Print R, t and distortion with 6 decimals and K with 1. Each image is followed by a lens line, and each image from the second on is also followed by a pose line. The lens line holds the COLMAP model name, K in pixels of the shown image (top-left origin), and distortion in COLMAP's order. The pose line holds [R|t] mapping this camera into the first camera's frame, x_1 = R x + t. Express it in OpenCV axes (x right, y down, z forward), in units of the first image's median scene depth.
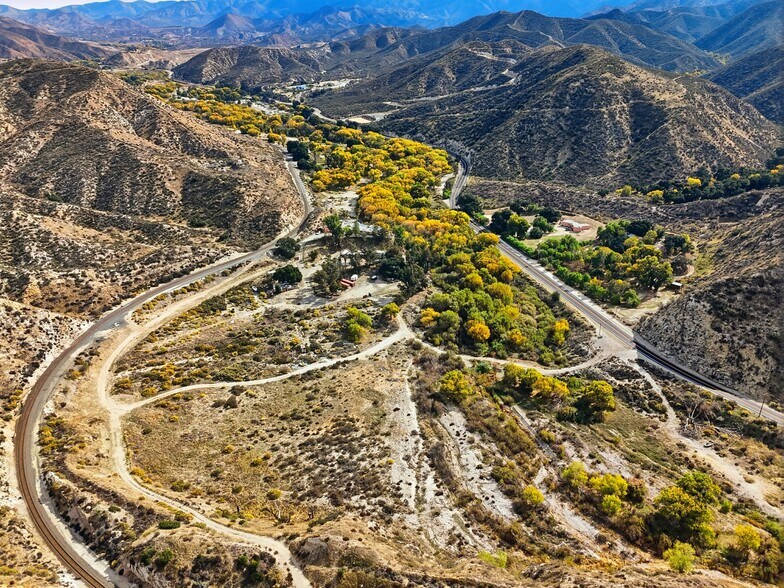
lens RADIAL K [[575.3, 0, 395.6], [0, 575.3, 293.0], [0, 0, 1]] dist [0.065075, -0.056393]
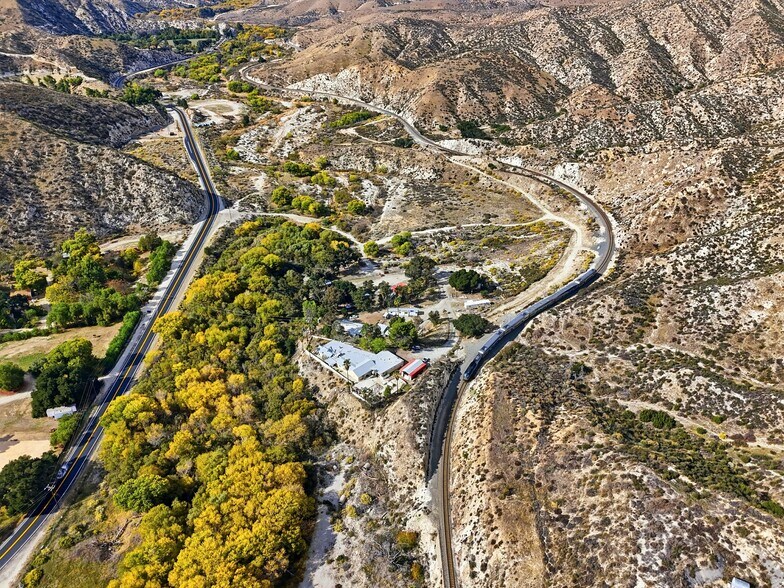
lens RADIAL K [[575.3, 0, 393.6], [0, 575.3, 294.1], [0, 0, 1]] dist [0.065075, -0.056393]
pose [[-0.976545, -0.123759, 0.176194, -0.226524], [0.072868, 0.580064, 0.811305, -0.716167], [-0.202610, 0.805114, -0.557440, 1.456469]]
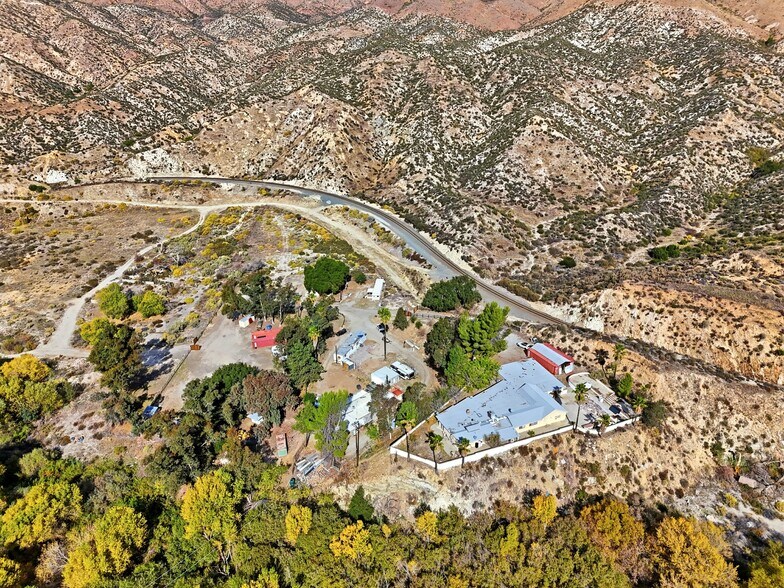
lens RADIAL K [[575.3, 0, 398.3], [0, 575.3, 295.2], [0, 0, 1]] dist [0.065075, -0.056393]
pose [[-0.559074, 0.349799, -0.751716, 0.203278], [-0.341093, 0.729335, 0.593065, -0.364114], [0.755707, 0.587972, -0.288438, 1.164362]]
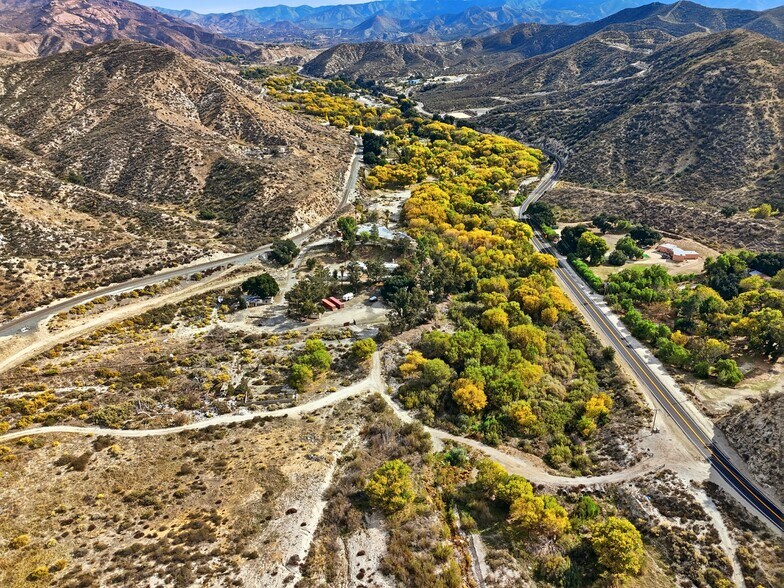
lens RADIAL K [[575.3, 0, 396.7], [0, 575.3, 292.6], [0, 0, 1]] dist [0.065075, -0.056393]
pose [[0.972267, 0.097047, -0.212790, 0.157575], [-0.098154, 0.995157, 0.005385, -0.042837], [0.212282, 0.015650, 0.977083, 0.242927]]
